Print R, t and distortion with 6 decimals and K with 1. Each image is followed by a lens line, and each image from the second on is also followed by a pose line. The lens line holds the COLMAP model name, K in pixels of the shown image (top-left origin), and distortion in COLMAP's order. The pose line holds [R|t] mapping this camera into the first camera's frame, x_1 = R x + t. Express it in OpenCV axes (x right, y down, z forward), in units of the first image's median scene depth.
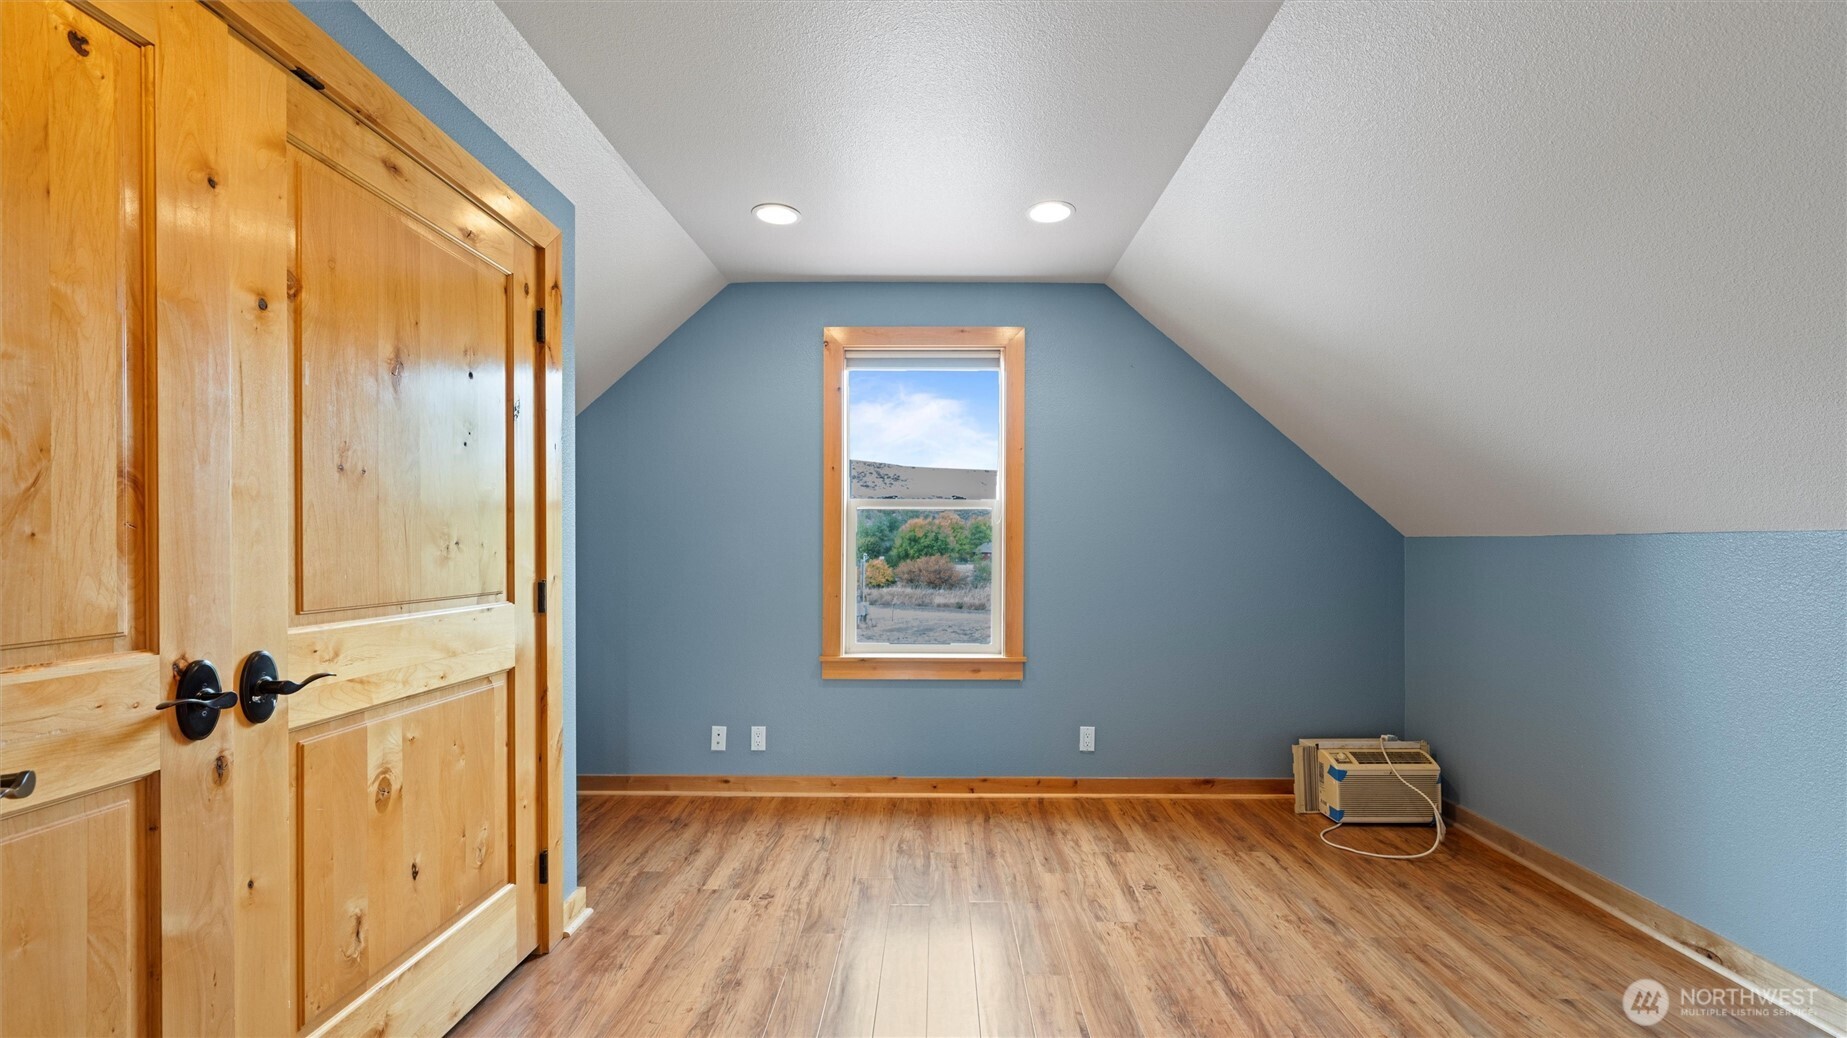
lens RADIAL K [[739.5, 0, 930.3], [0, 739.5, 561.1], [0, 0, 1]] dist [-0.000052, 0.000003]
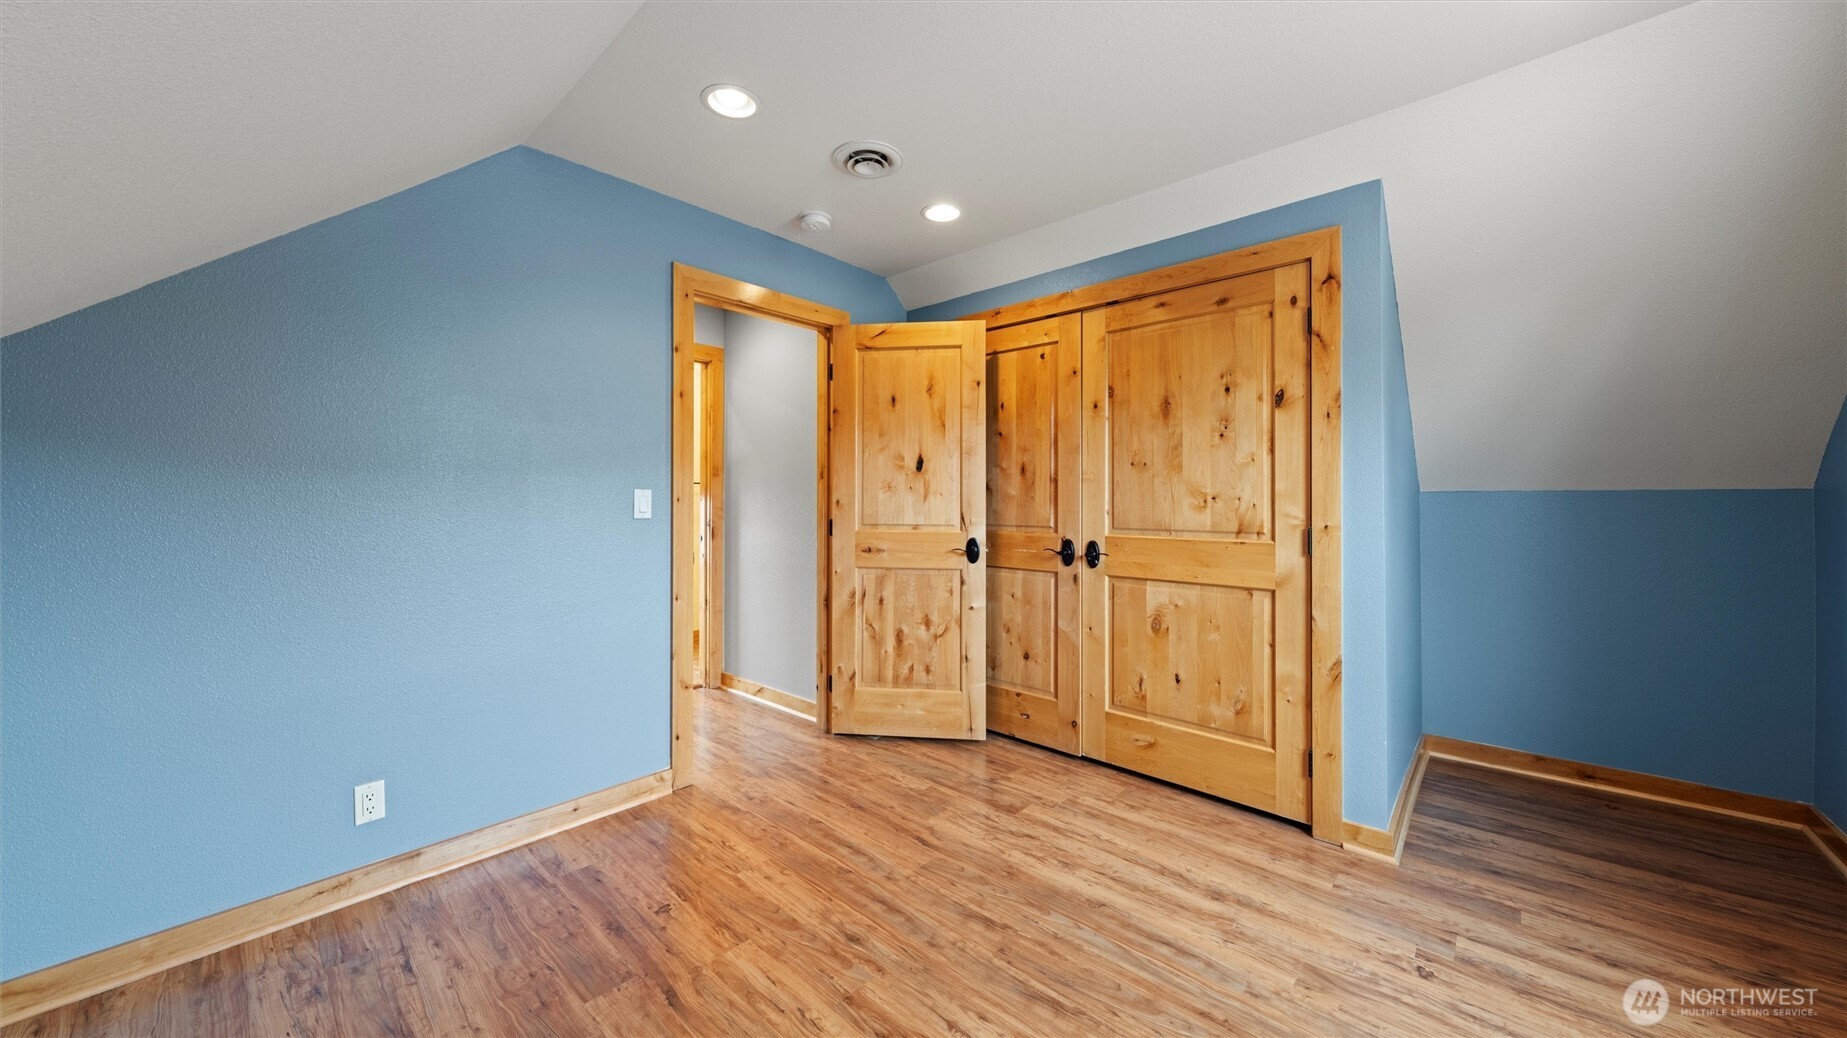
lens RADIAL K [[667.4, 0, 923.5], [0, 667.4, 519.0], [0, 0, 1]] dist [-0.000789, -0.000202]
pose [[-0.679694, 0.012160, -0.733395, 0.749209], [-0.022165, 0.999065, 0.037107, -0.016292], [0.733161, 0.041477, -0.678789, 1.327134]]
